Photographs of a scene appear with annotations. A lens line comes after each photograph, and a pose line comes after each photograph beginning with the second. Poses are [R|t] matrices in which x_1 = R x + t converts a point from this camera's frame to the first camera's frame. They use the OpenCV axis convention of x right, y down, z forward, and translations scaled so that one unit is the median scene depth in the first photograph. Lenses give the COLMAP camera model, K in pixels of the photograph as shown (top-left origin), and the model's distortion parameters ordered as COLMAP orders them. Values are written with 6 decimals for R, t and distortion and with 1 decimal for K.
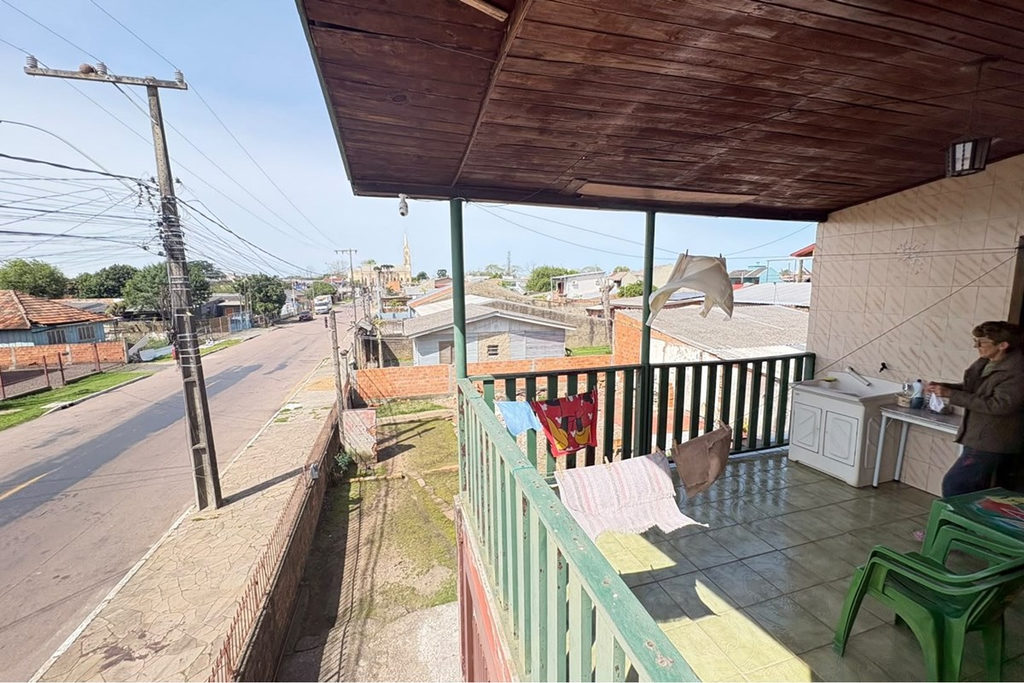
lens RADIAL K [[409.6, 0, 515.9], [0, 409.6, 337.4], [0, 0, 1]] dist [0.000367, -0.000111]
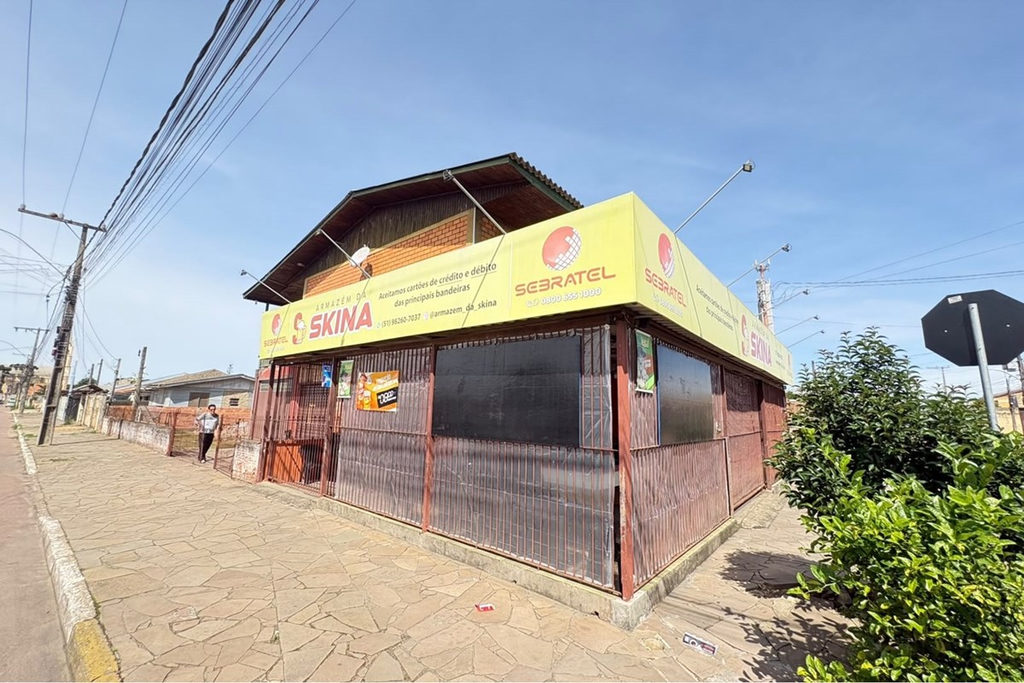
lens RADIAL K [[409.6, 0, 510.0], [0, 409.6, 339.8], [0, 0, 1]] dist [0.000367, -0.000111]
pose [[0.830809, 0.122582, 0.542890, -0.138838], [0.041053, 0.959289, -0.279428, 0.609859], [-0.555041, 0.254438, 0.791953, -1.698886]]
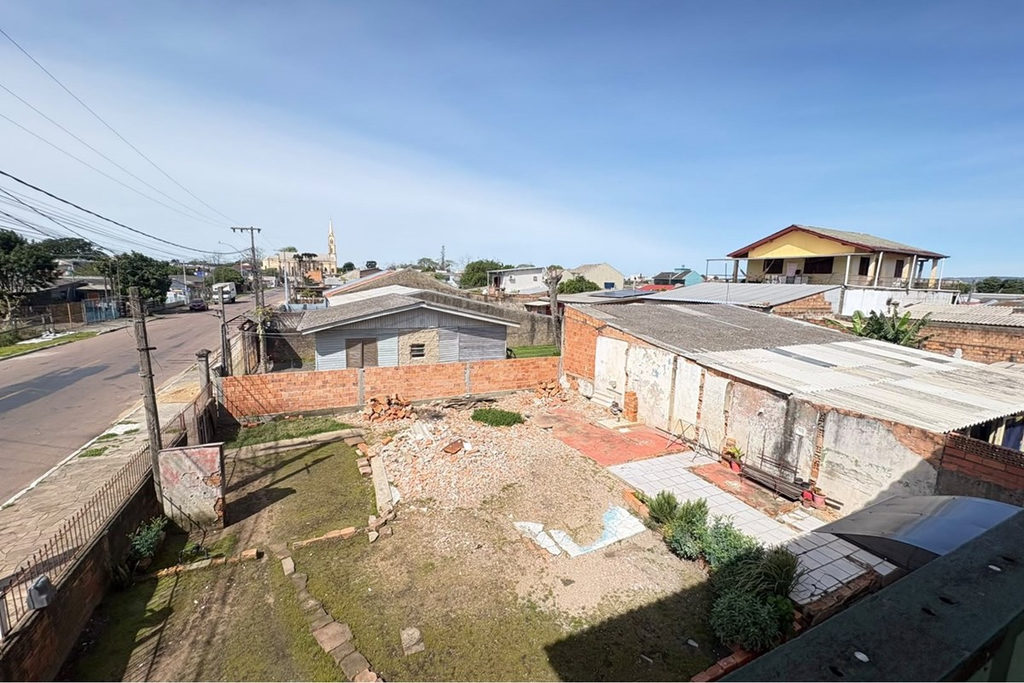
lens RADIAL K [[409.6, 0, 515.4], [0, 409.6, 339.8], [0, 0, 1]] dist [0.000367, -0.000111]
pose [[0.987172, 0.011353, 0.159257, 0.011284], [-0.013627, 0.999820, 0.013198, -0.005899], [-0.159079, -0.015199, 0.987149, 0.408924]]
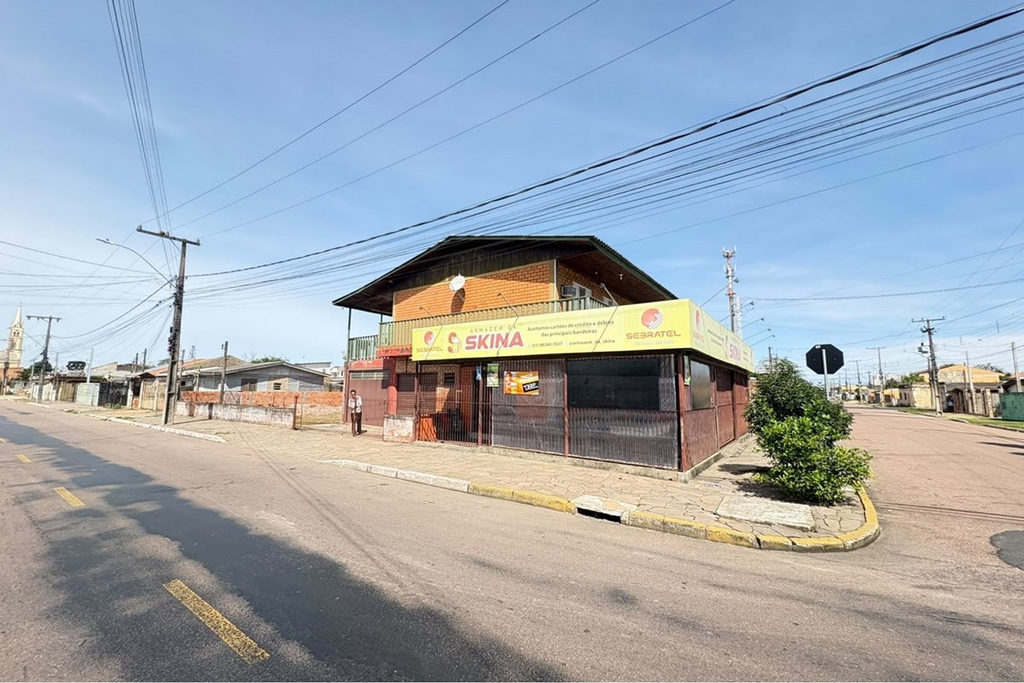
lens RADIAL K [[409.6, 0, 510.9], [0, 409.6, 339.4], [0, 0, 1]] dist [0.000367, -0.000111]
pose [[0.791839, 0.091993, 0.603762, -0.743331], [0.061112, 0.971694, -0.228202, 0.639816], [-0.607665, 0.217597, 0.763803, -1.940606]]
